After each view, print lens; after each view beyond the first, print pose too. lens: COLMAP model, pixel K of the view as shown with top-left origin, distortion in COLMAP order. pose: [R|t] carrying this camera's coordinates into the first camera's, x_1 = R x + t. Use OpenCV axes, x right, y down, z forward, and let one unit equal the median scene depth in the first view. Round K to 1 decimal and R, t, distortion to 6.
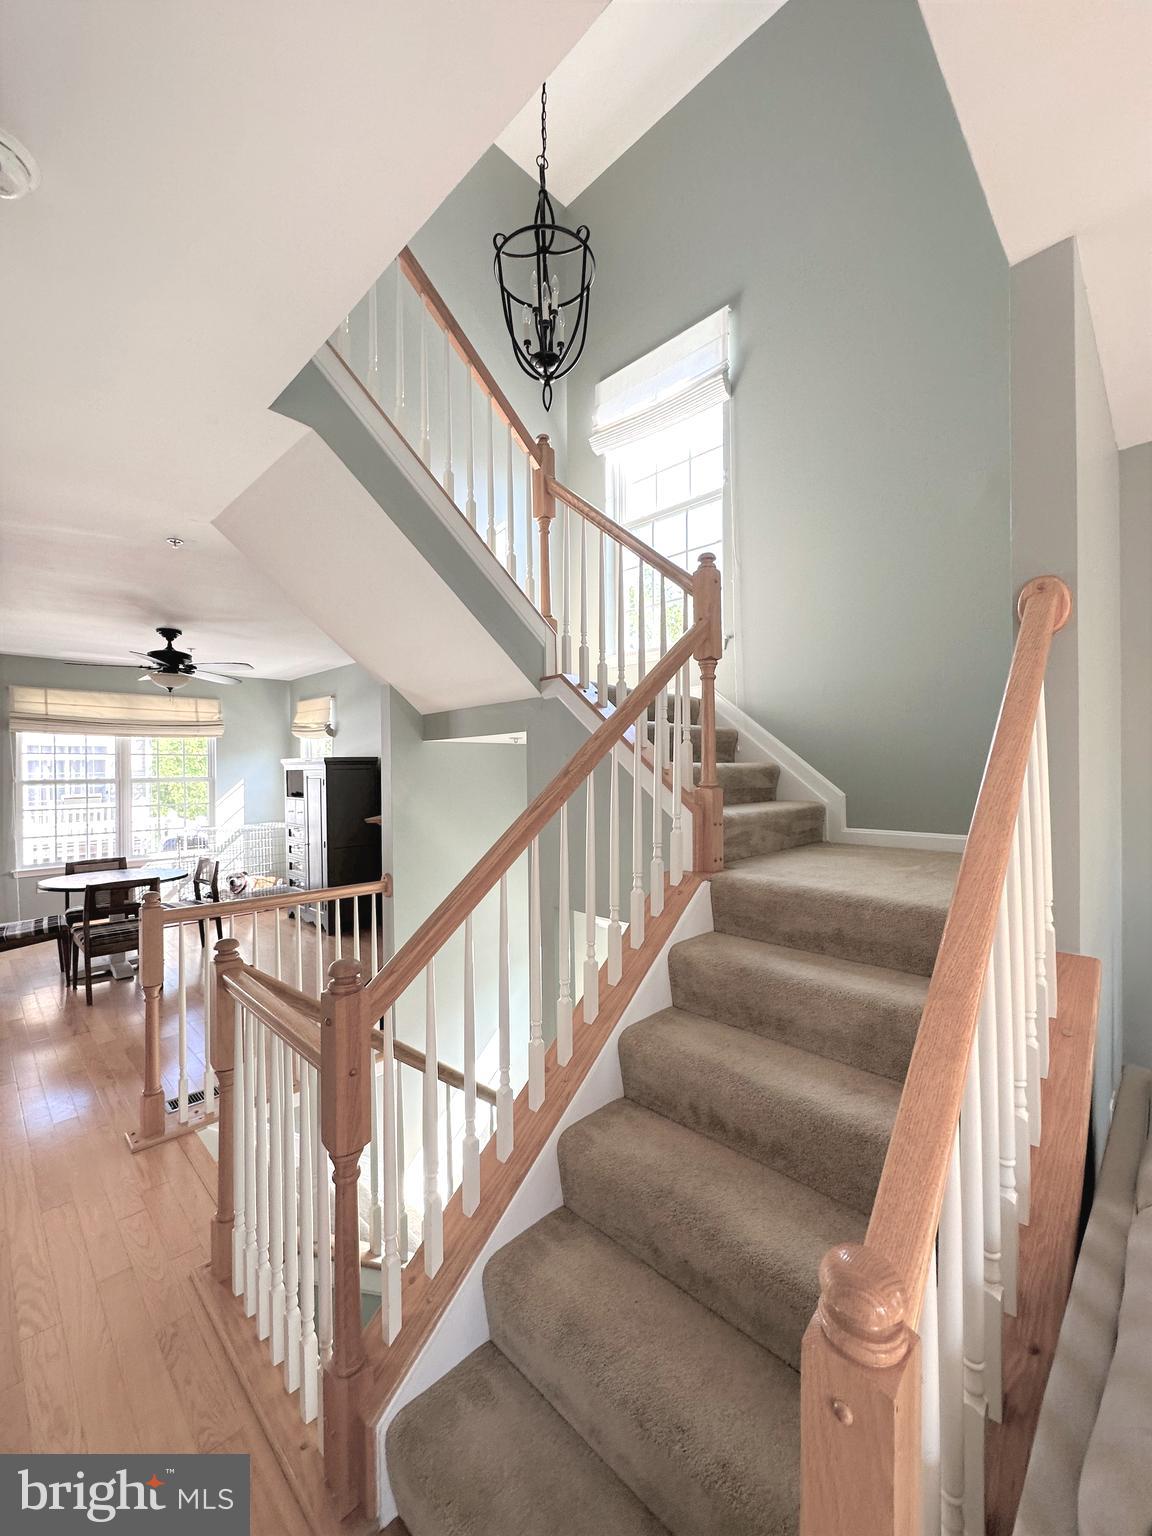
lens RADIAL K [[613.9, 0, 576.0], [0, 613.9, 768.0], [0, 0, 1]] dist [-0.002798, -0.000200]
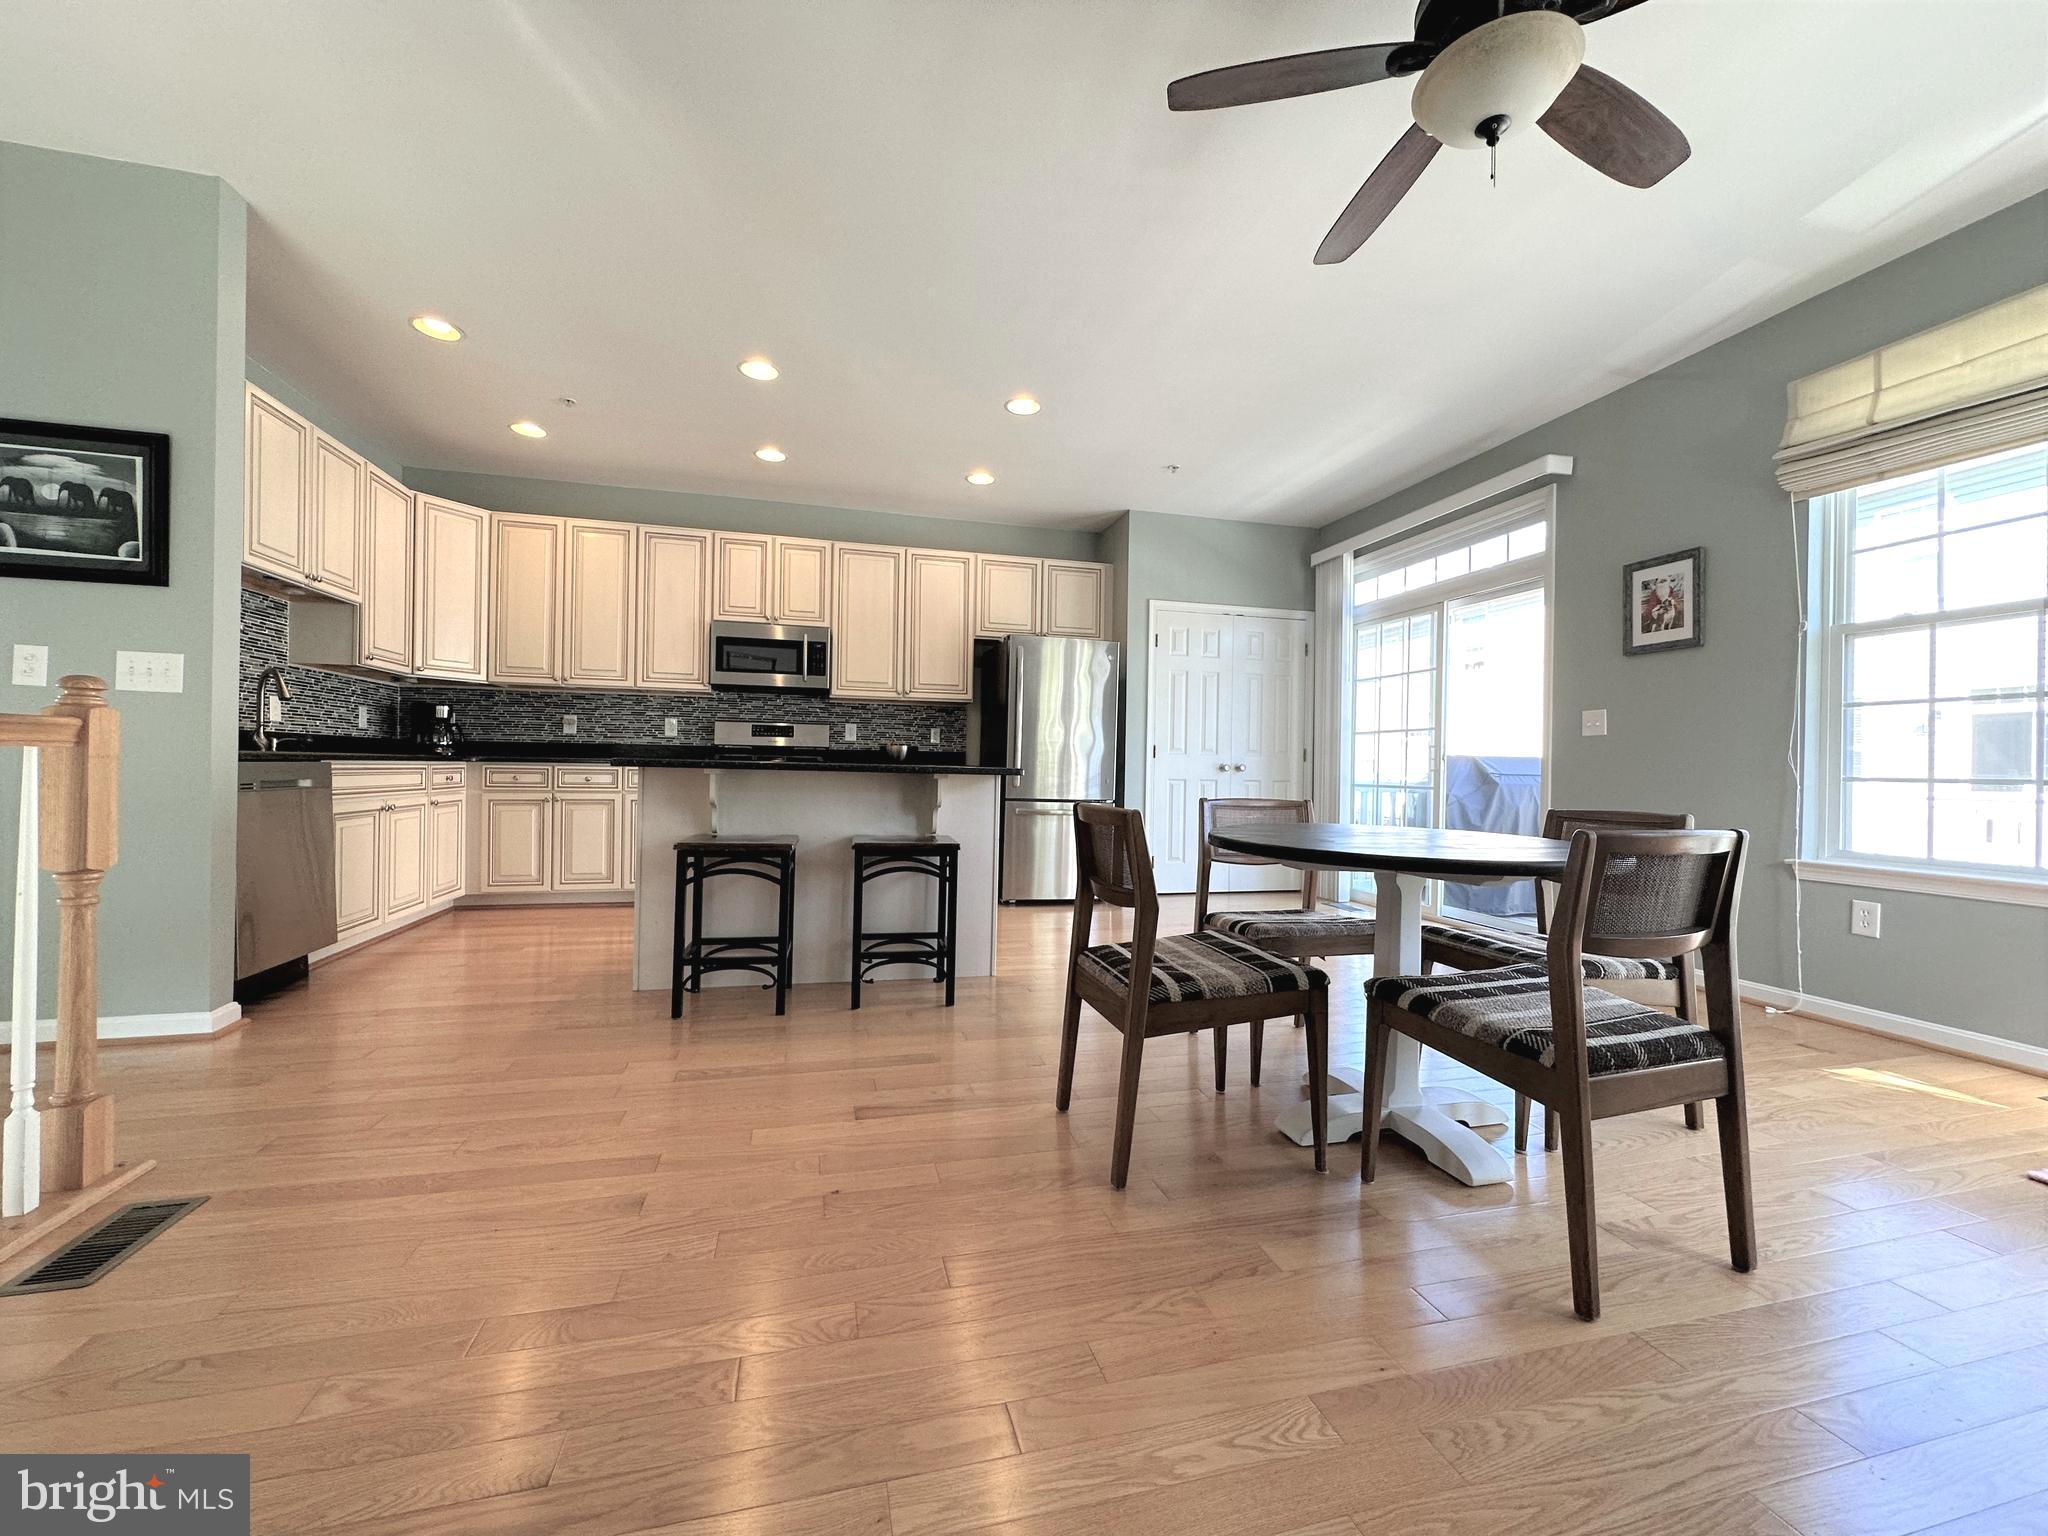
lens RADIAL K [[818.5, 0, 1027.0], [0, 818.5, 773.2], [0, 0, 1]] dist [-0.002798, -0.000200]
pose [[-0.504158, 0.001905, -0.863609, -0.225631], [-0.013046, 0.999867, 0.009822, 0.113362], [0.863513, 0.016218, -0.504066, 0.830471]]
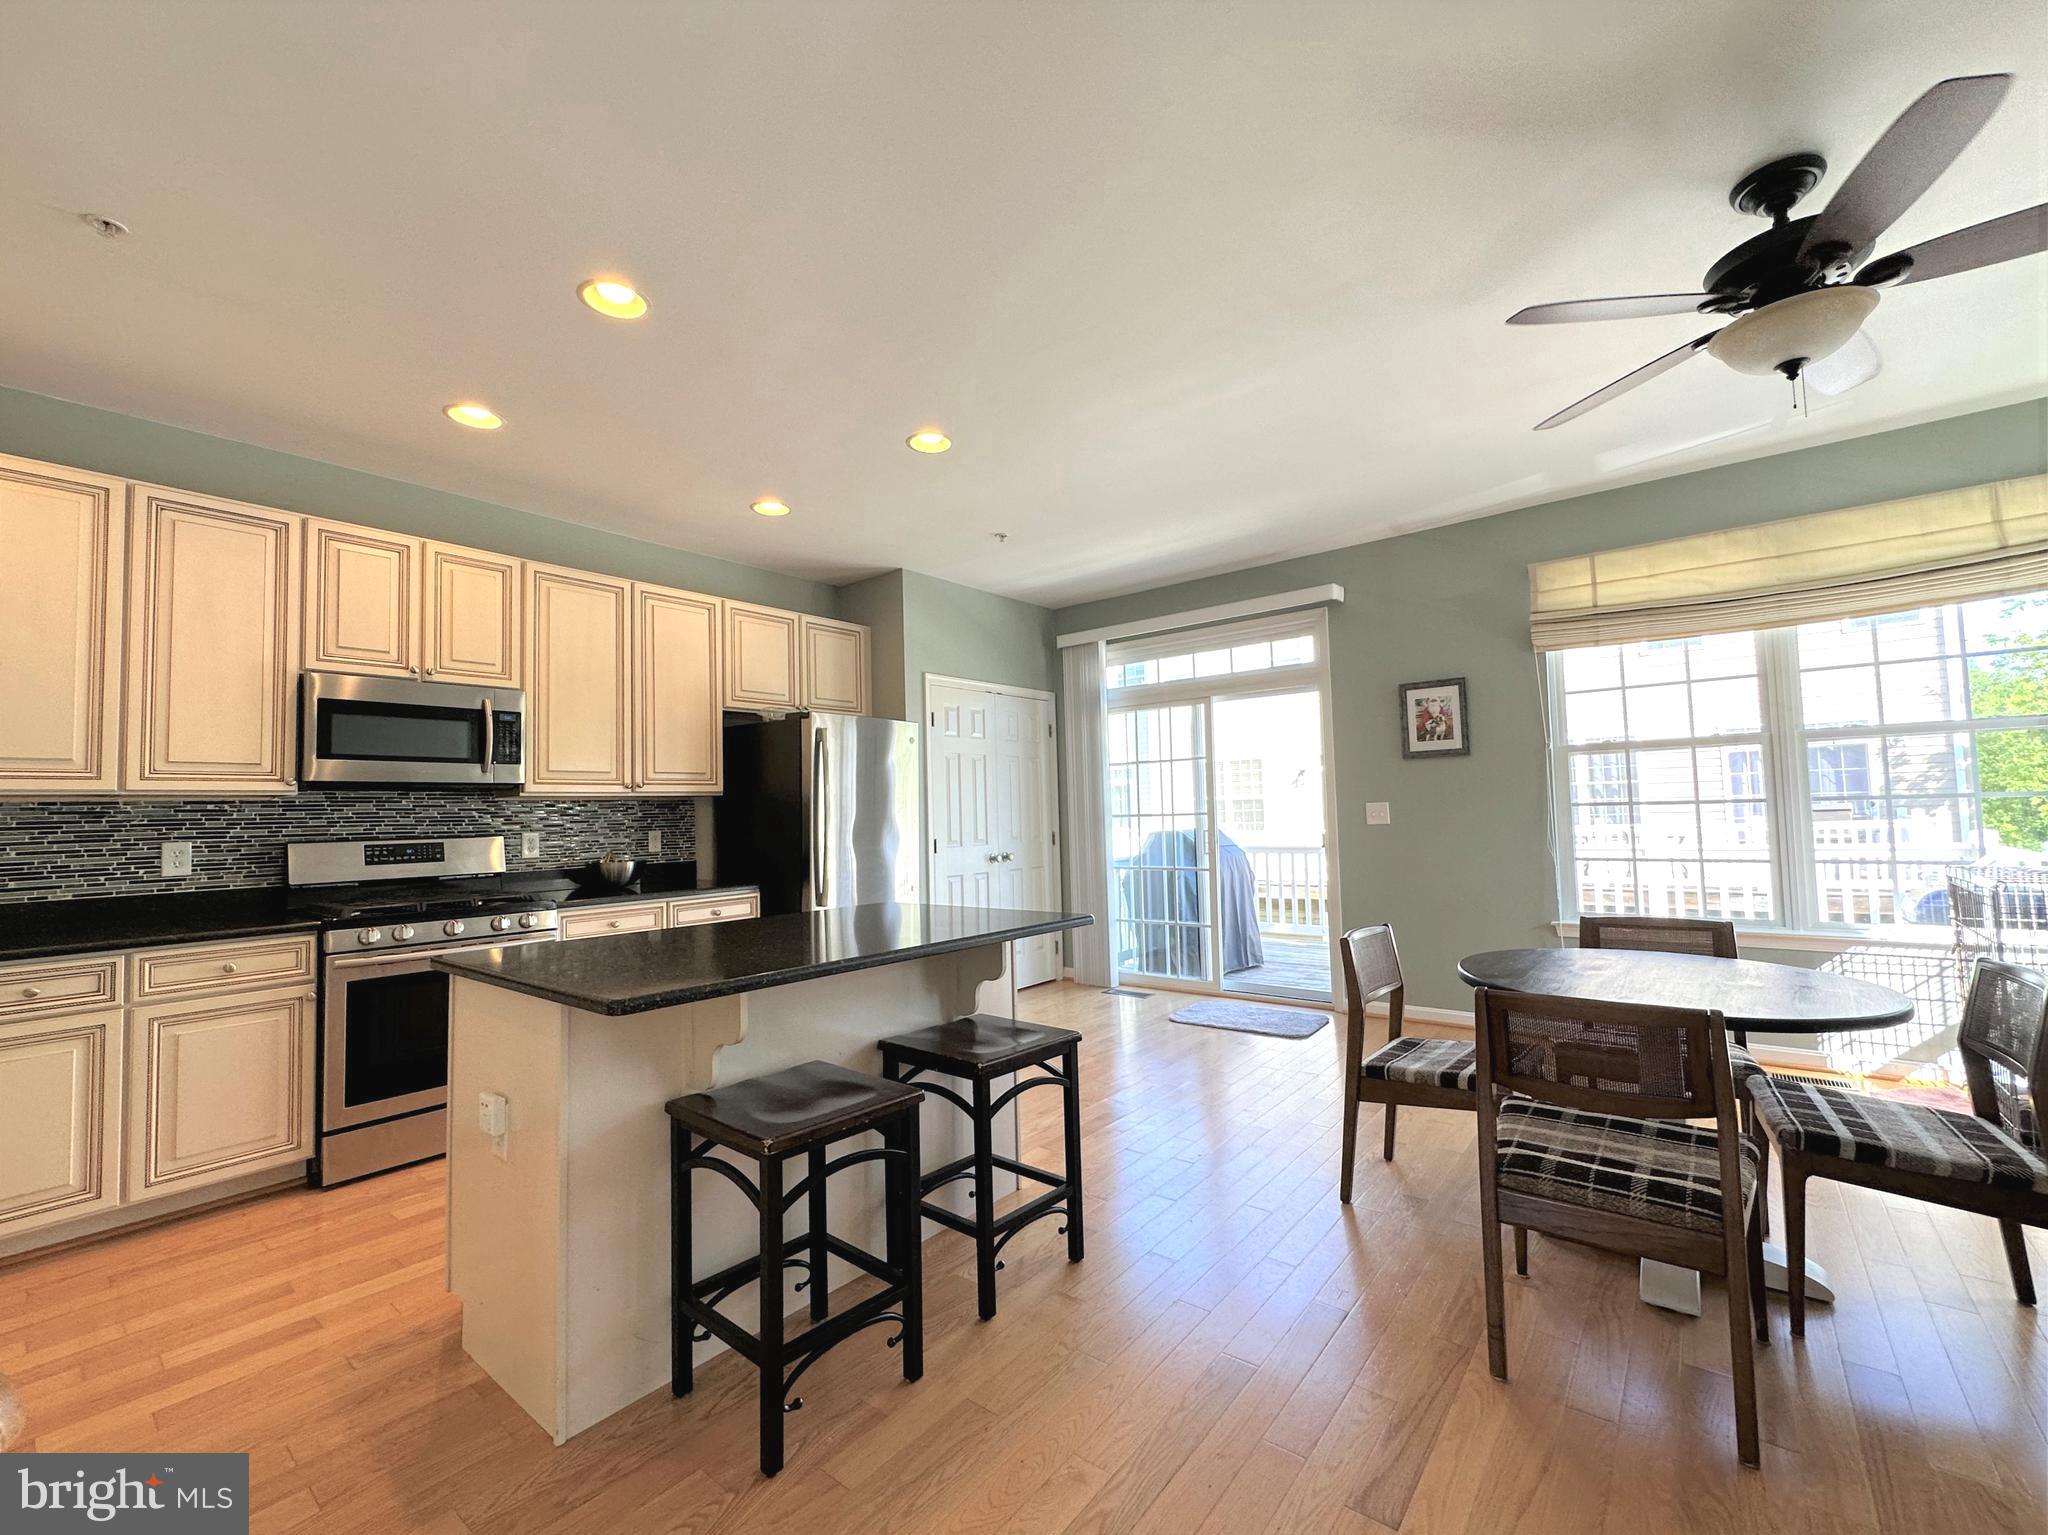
lens RADIAL K [[854.4, 0, 1028.0], [0, 854.4, 771.0], [0, 0, 1]] dist [-0.002288, 0.000160]
pose [[0.105937, -0.046175, -0.993300, -0.250130], [0.027746, 0.998670, -0.043465, 0.060299], [0.993986, -0.022956, 0.107078, 0.483454]]
